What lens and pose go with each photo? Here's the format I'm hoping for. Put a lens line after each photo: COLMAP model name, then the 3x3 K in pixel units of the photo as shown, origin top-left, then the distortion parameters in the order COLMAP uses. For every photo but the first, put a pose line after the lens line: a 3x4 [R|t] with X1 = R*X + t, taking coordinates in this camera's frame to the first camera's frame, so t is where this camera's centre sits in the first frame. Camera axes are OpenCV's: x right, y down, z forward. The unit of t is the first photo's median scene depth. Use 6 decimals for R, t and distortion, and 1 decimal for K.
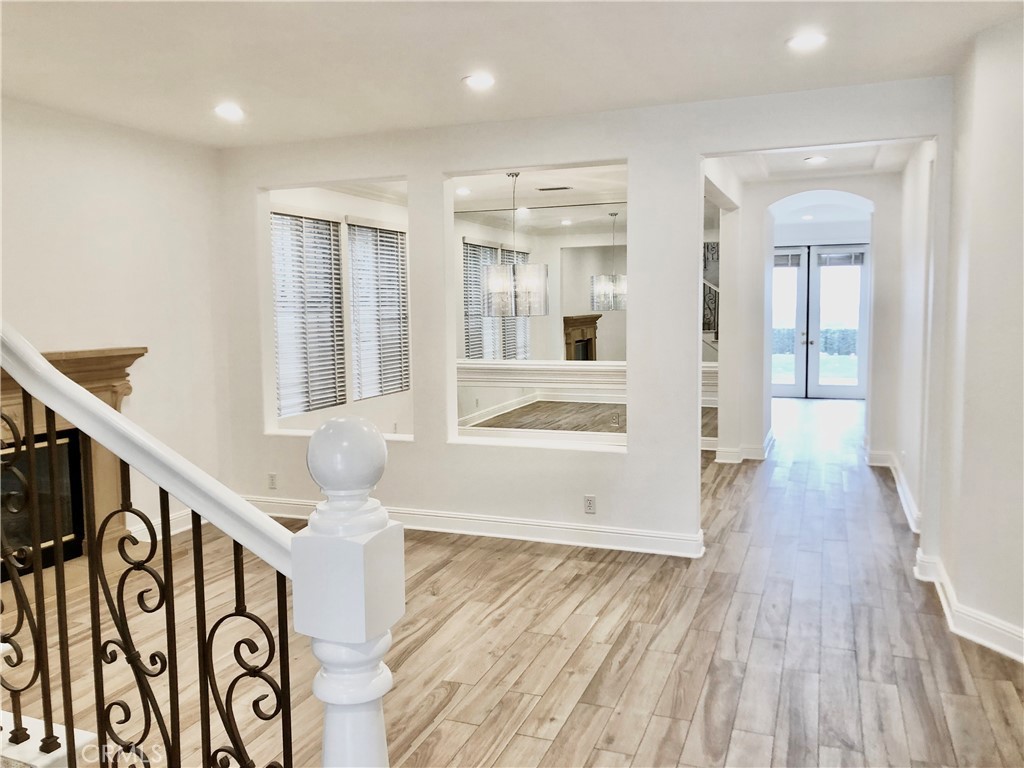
lens RADIAL K [[835.4, 0, 514.3], [0, 835.4, 381.6], [0, 0, 1]] dist [0.016612, -0.030131]
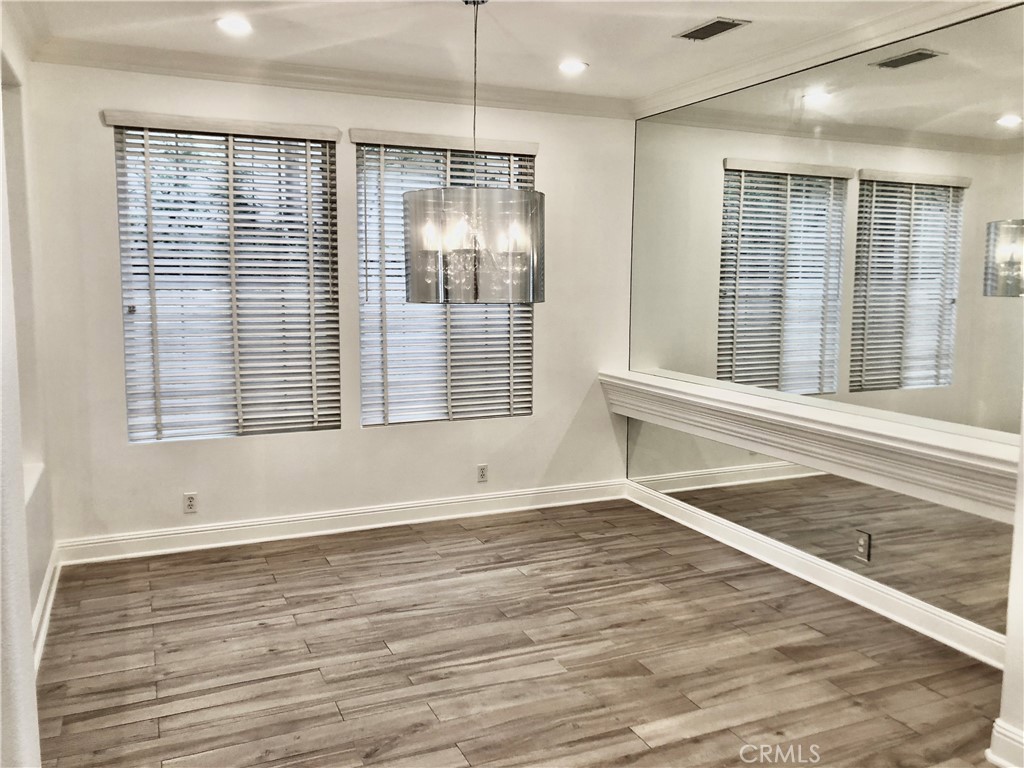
lens RADIAL K [[835.4, 0, 510.7], [0, 835.4, 384.3], [0, 0, 1]] dist [0.016612, -0.030131]
pose [[0.733969, 0.097797, -0.672105, 0.305060], [-0.079193, 0.995152, 0.058321, -0.052358], [0.674551, 0.010420, 0.738155, 0.589252]]
